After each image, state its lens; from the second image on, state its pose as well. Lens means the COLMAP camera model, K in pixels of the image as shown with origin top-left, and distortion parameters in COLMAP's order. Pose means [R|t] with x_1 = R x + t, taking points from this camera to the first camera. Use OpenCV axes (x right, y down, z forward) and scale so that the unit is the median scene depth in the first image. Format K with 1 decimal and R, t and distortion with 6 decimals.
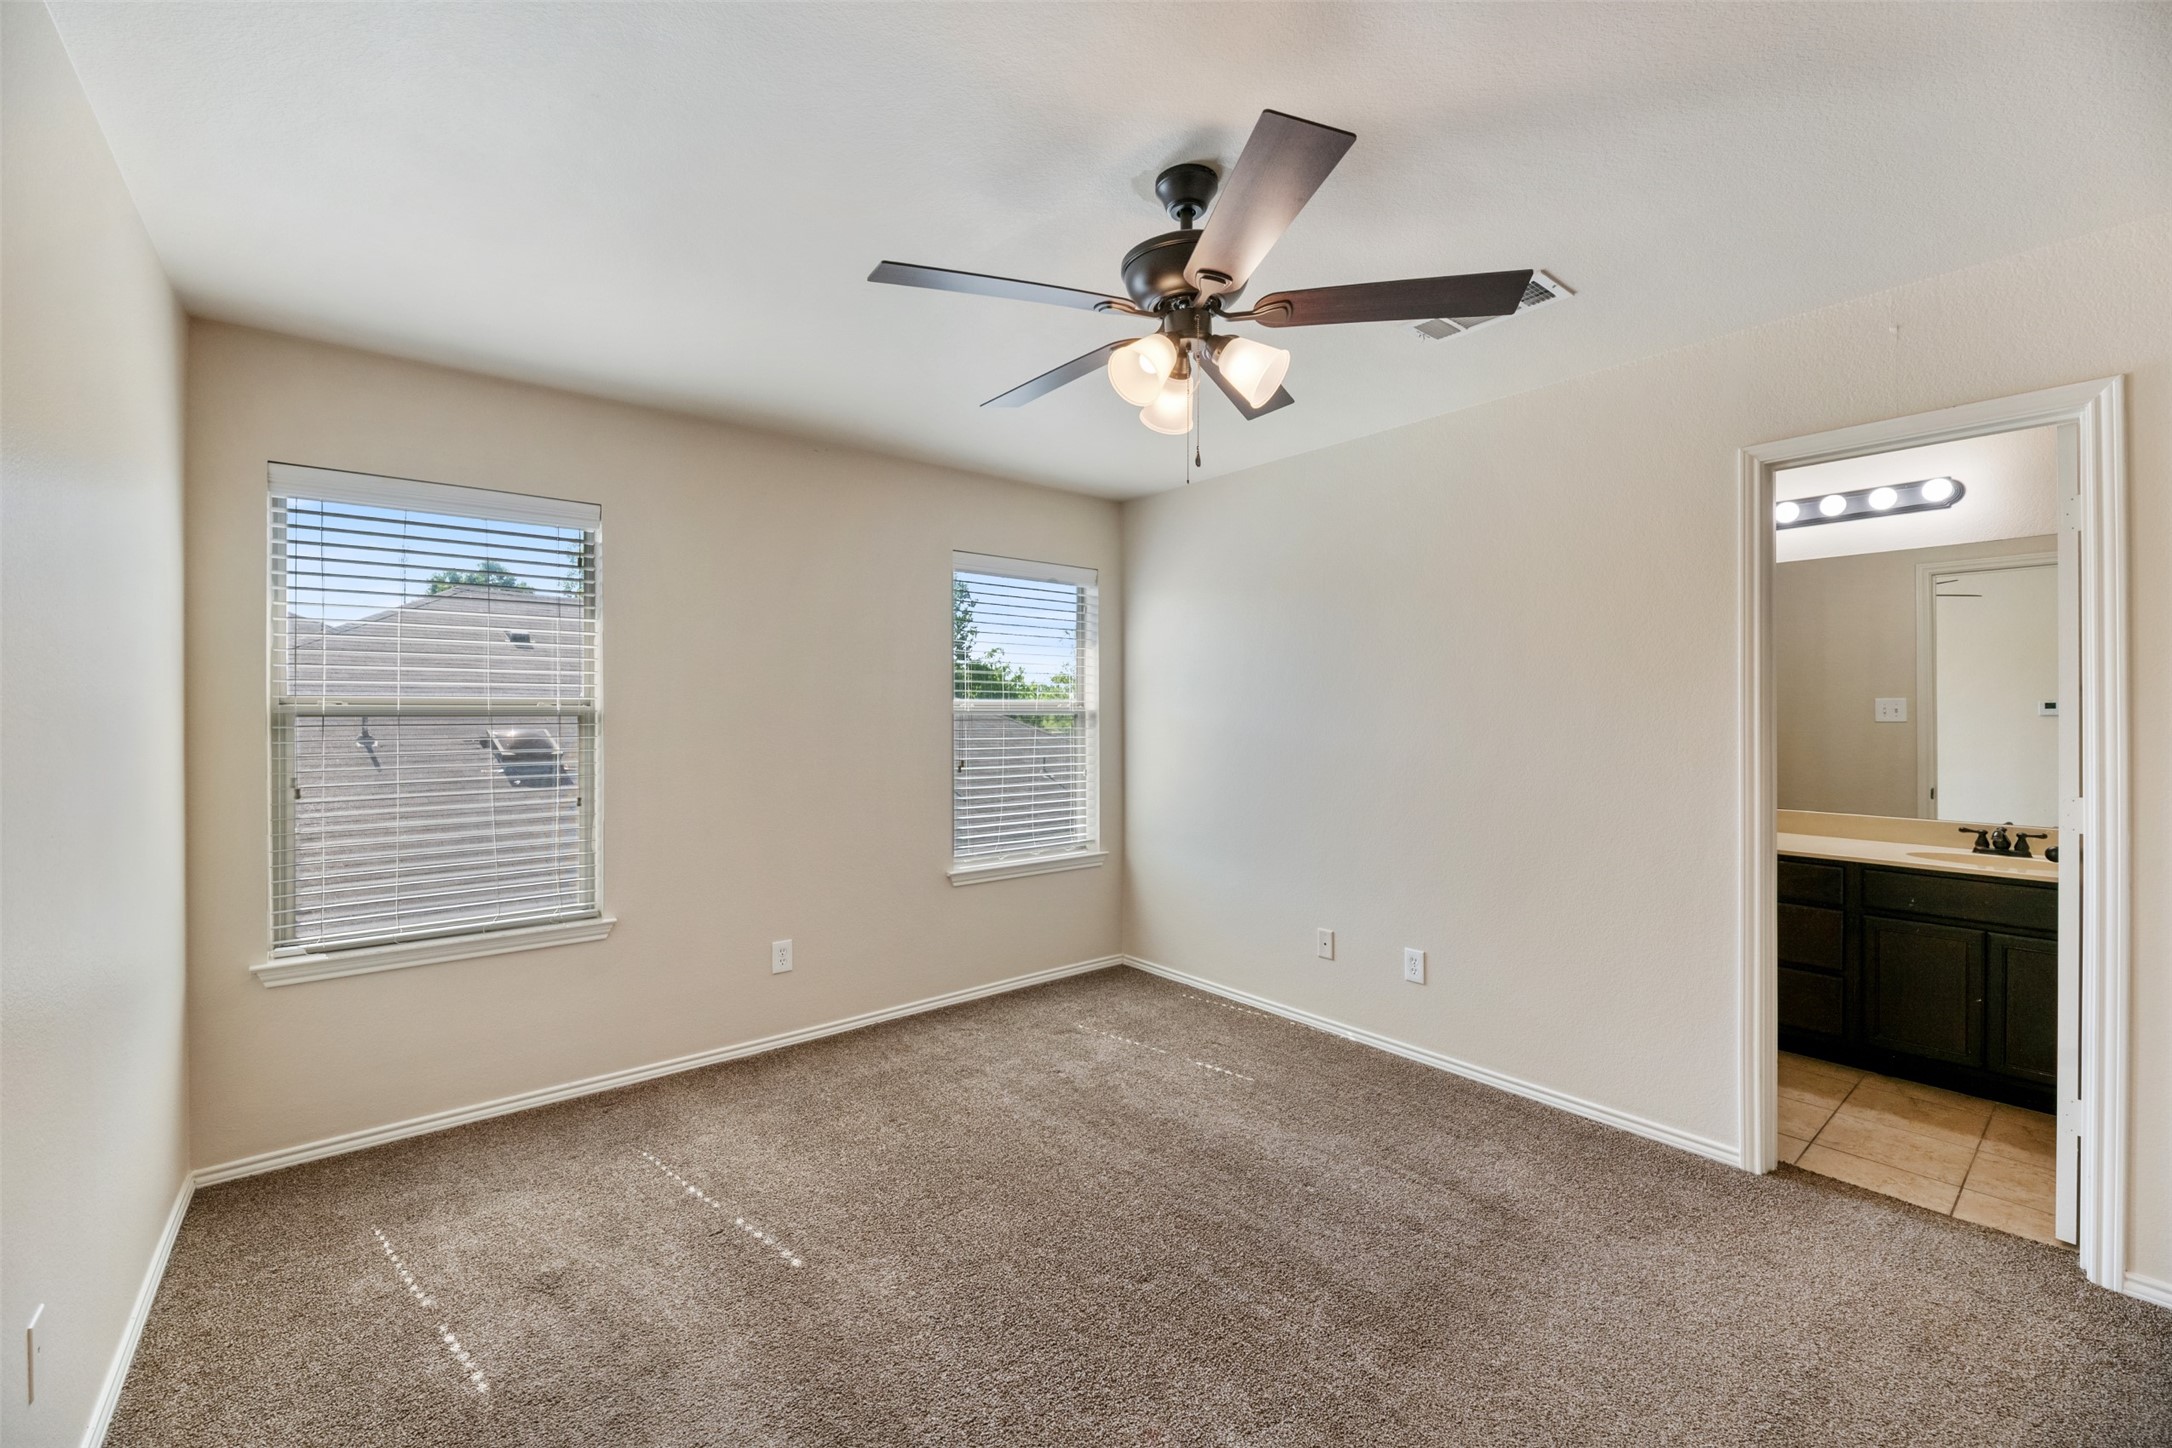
lens RADIAL K [[867.1, 0, 1083.6], [0, 867.1, 711.3], [0, 0, 1]] dist [0.001770, -0.000054]
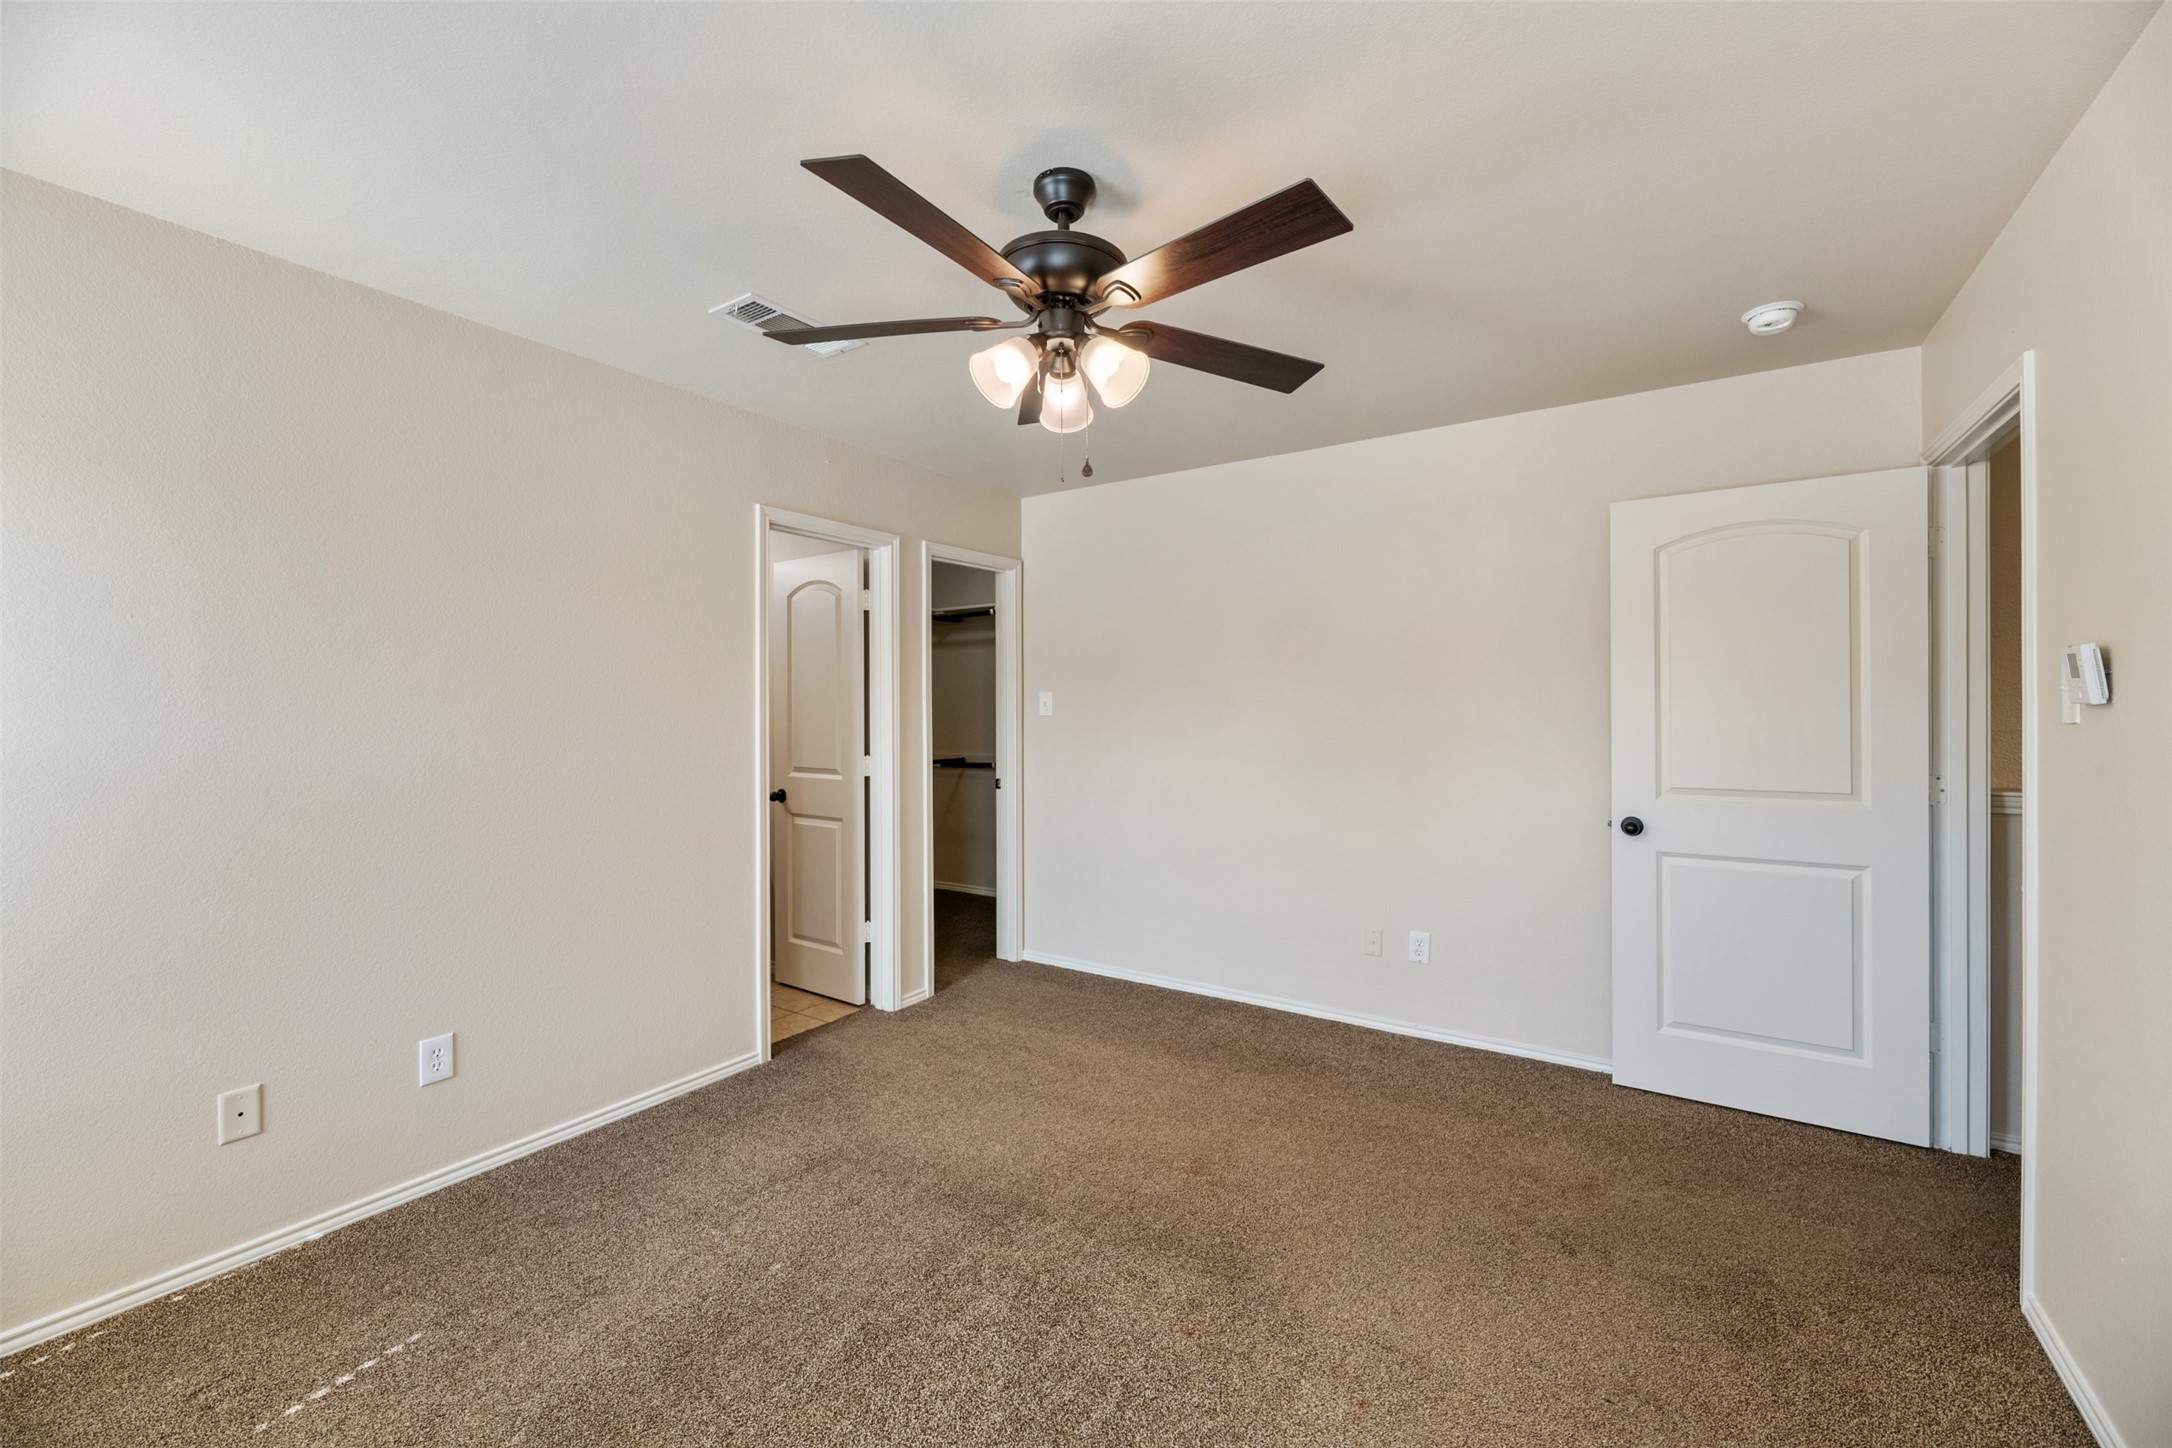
lens RADIAL K [[867.1, 0, 1083.6], [0, 867.1, 711.3], [0, 0, 1]] dist [0.001770, -0.000054]
pose [[-0.284093, -0.001393, 0.958796, -0.612190], [-0.005234, 0.999986, -0.000098, -0.001157], [-0.958782, -0.005047, -0.284096, 0.900789]]
